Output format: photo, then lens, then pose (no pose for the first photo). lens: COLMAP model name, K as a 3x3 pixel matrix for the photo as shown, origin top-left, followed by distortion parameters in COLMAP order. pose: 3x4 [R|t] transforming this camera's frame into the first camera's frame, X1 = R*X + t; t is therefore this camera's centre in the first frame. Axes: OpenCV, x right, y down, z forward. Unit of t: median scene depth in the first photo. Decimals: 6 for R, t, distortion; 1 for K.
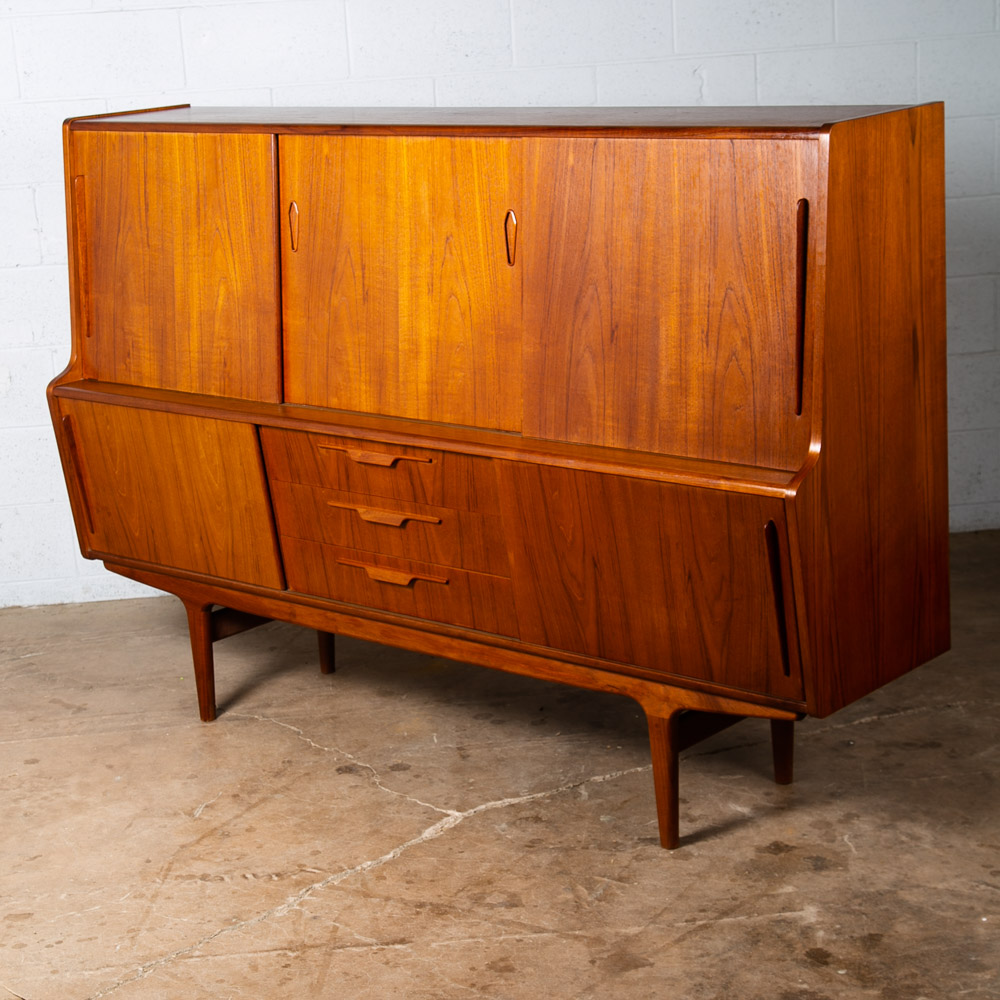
lens RADIAL K [[2138.0, 0, 487.1], [0, 2138.0, 484.8], [0, 0, 1]] dist [0.139795, 0.000000]
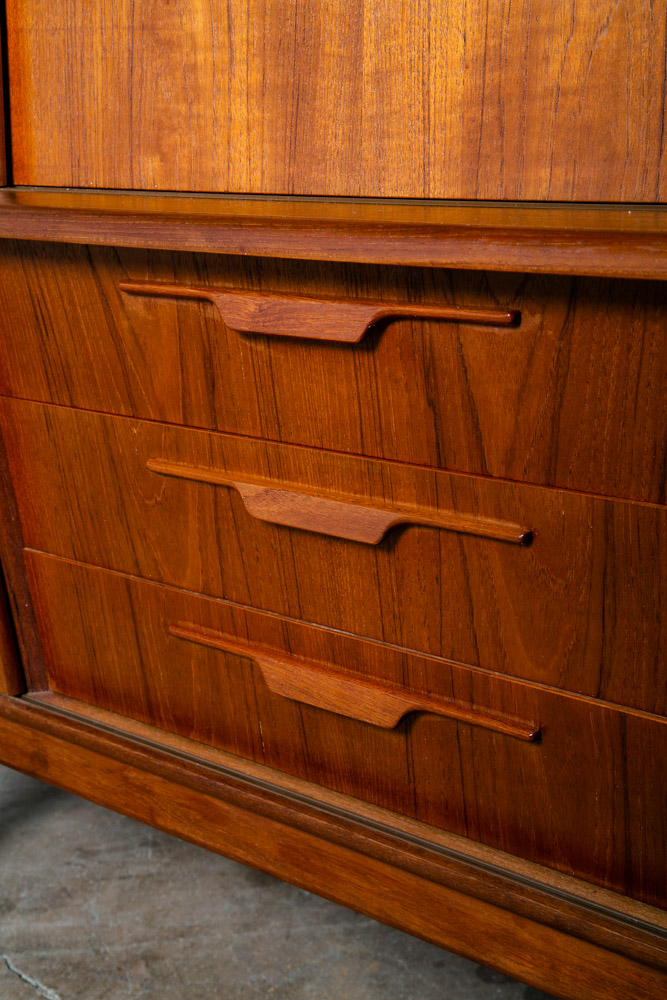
lens RADIAL K [[1462.8, 0, 330.1], [0, 1462.8, 510.9], [0, 0, 1]] dist [0.306118, 0.000000]
pose [[0.998902, 0.026751, 0.038458, -0.056878], [-0.028009, 0.999078, 0.032538, 0.008006], [-0.037553, -0.033579, 0.998730, 0.800565]]
